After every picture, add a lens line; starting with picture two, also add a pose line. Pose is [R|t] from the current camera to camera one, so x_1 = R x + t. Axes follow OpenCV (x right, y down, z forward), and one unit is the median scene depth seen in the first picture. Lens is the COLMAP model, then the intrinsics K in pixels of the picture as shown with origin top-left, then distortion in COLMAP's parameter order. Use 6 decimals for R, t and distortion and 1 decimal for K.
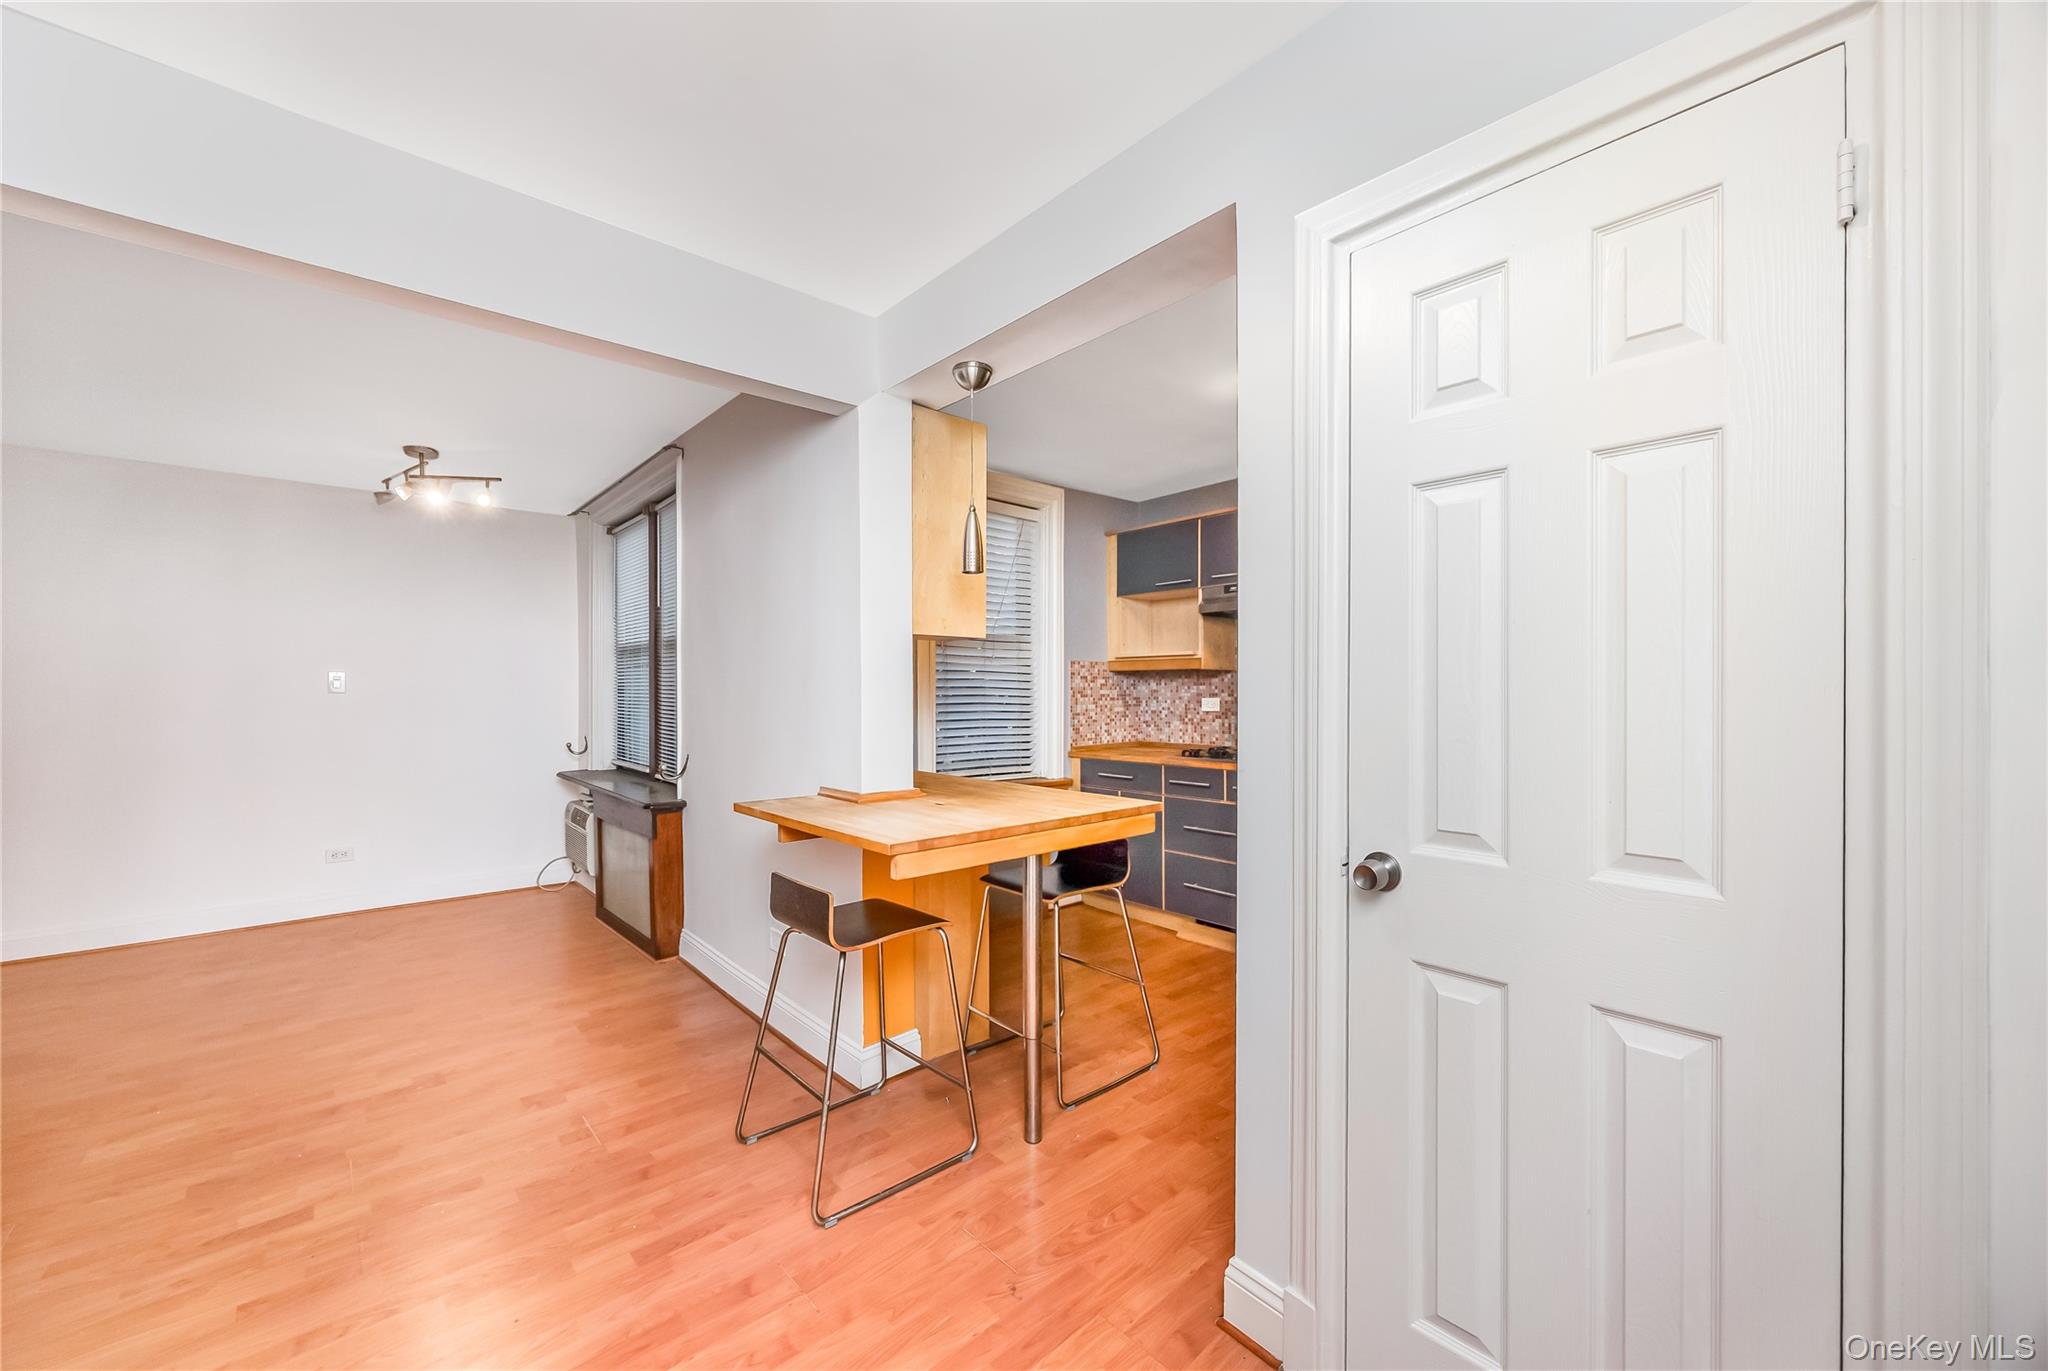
lens RADIAL K [[790.0, 0, 1016.3], [0, 790.0, 692.9], [0, 0, 1]] dist [-0.006906, 0.000616]
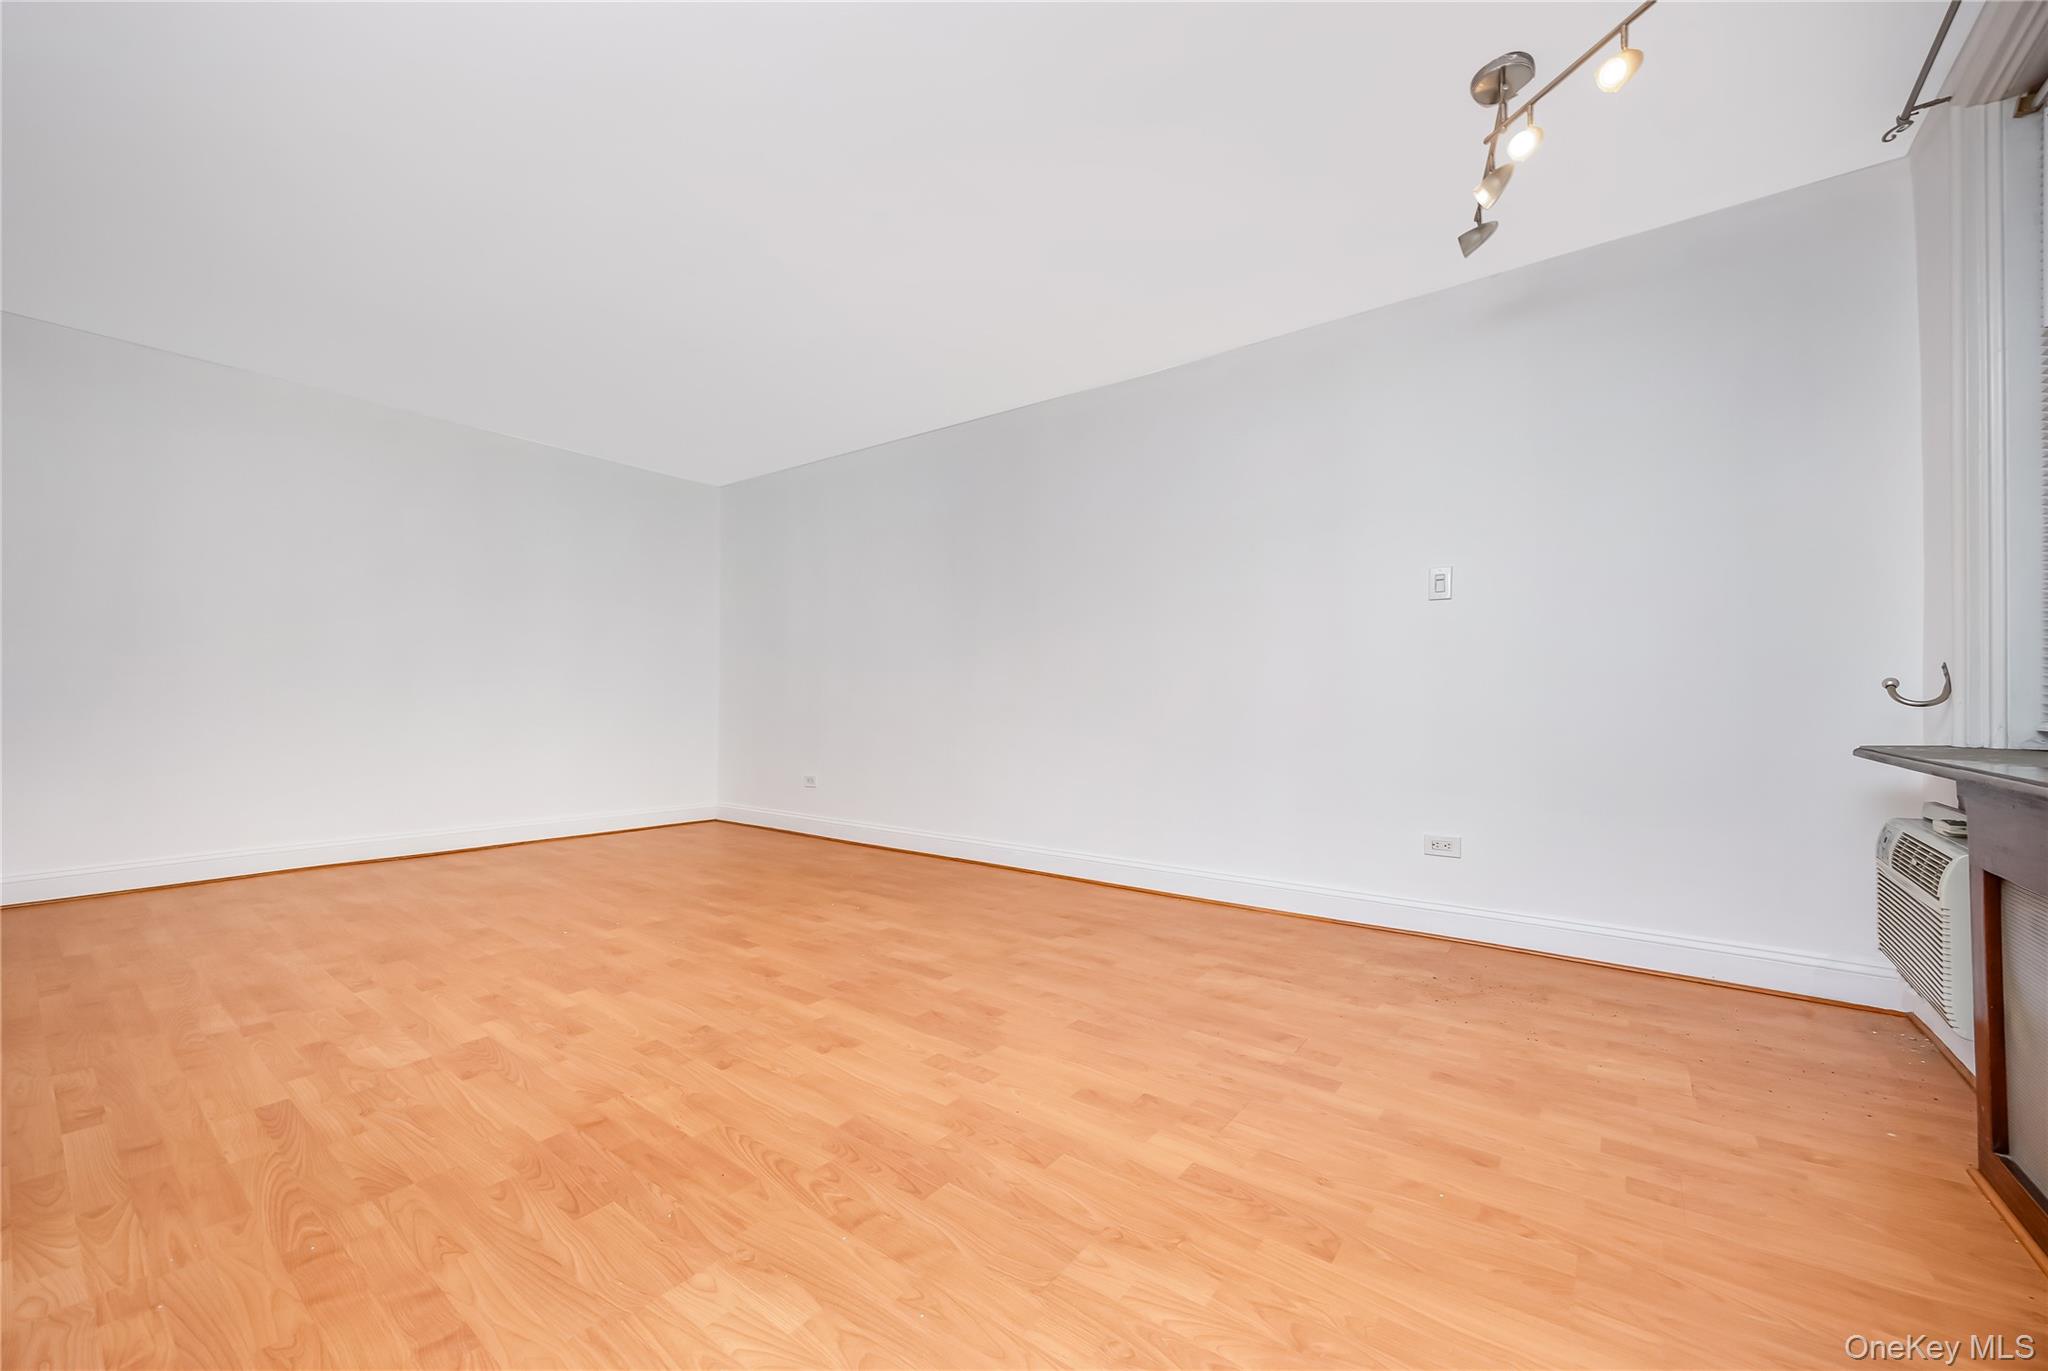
lens RADIAL K [[790.0, 0, 1035.4], [0, 790.0, 694.4], [0, 0, 1]] dist [-0.006906, 0.000616]
pose [[0.199643, -0.006085, -0.979850, -0.293396], [-0.007917, 0.999938, -0.007823, 0.090916], [0.979837, 0.009319, 0.199582, 0.551650]]
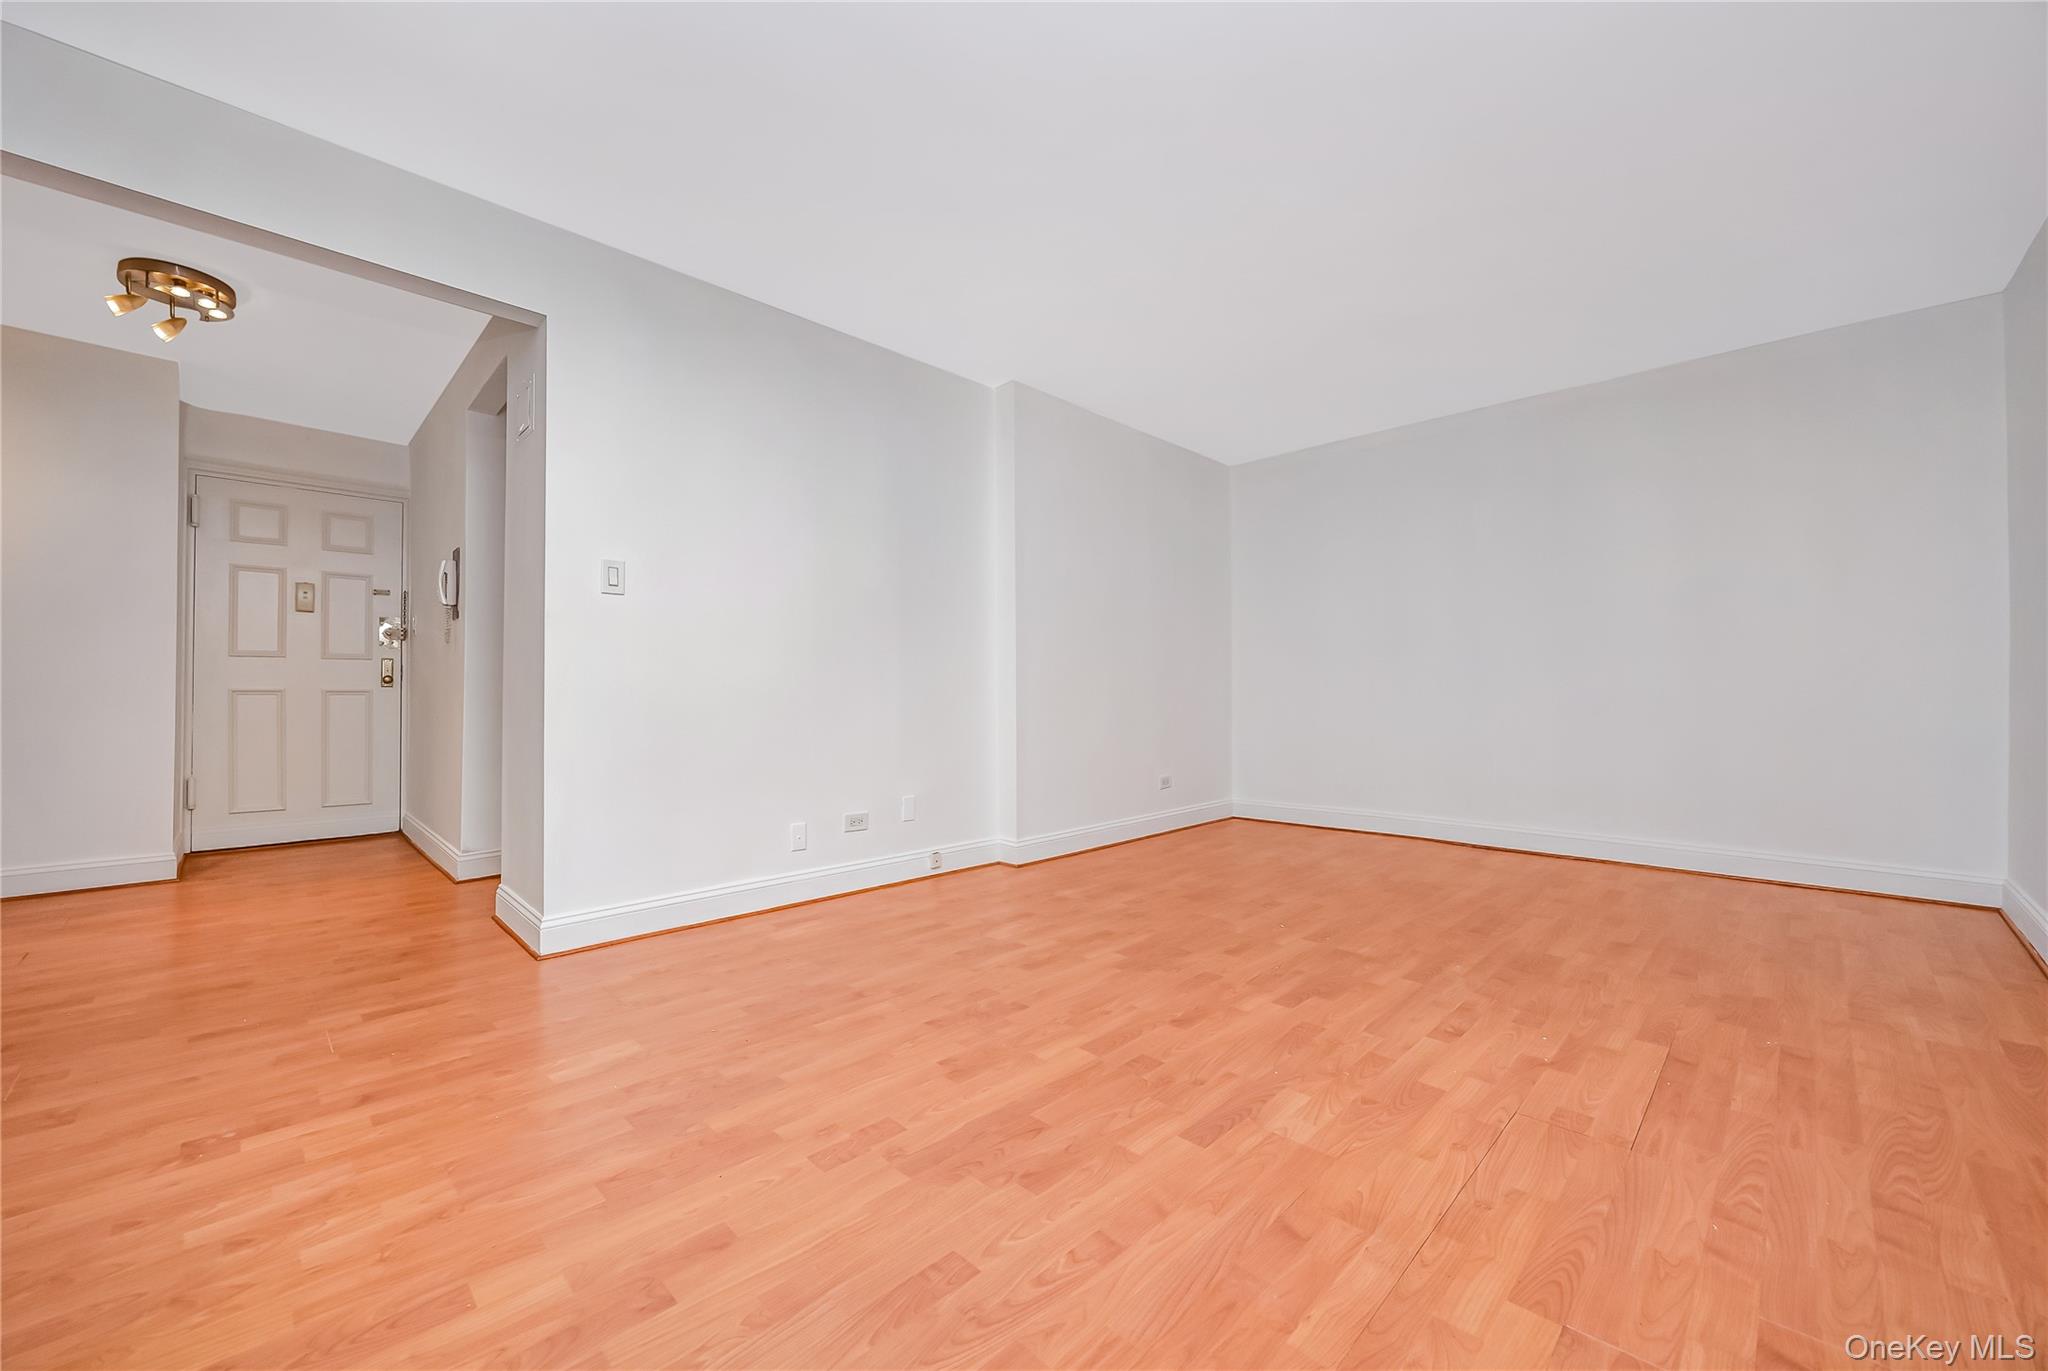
lens RADIAL K [[790.0, 0, 1014.1], [0, 790.0, 686.2], [0, 0, 1]] dist [-0.006906, 0.000616]
pose [[-0.998567, 0.007175, -0.053042, -0.774203], [0.007601, 0.999940, -0.007828, 0.093287], [0.052983, -0.008220, -0.998562, 0.950220]]
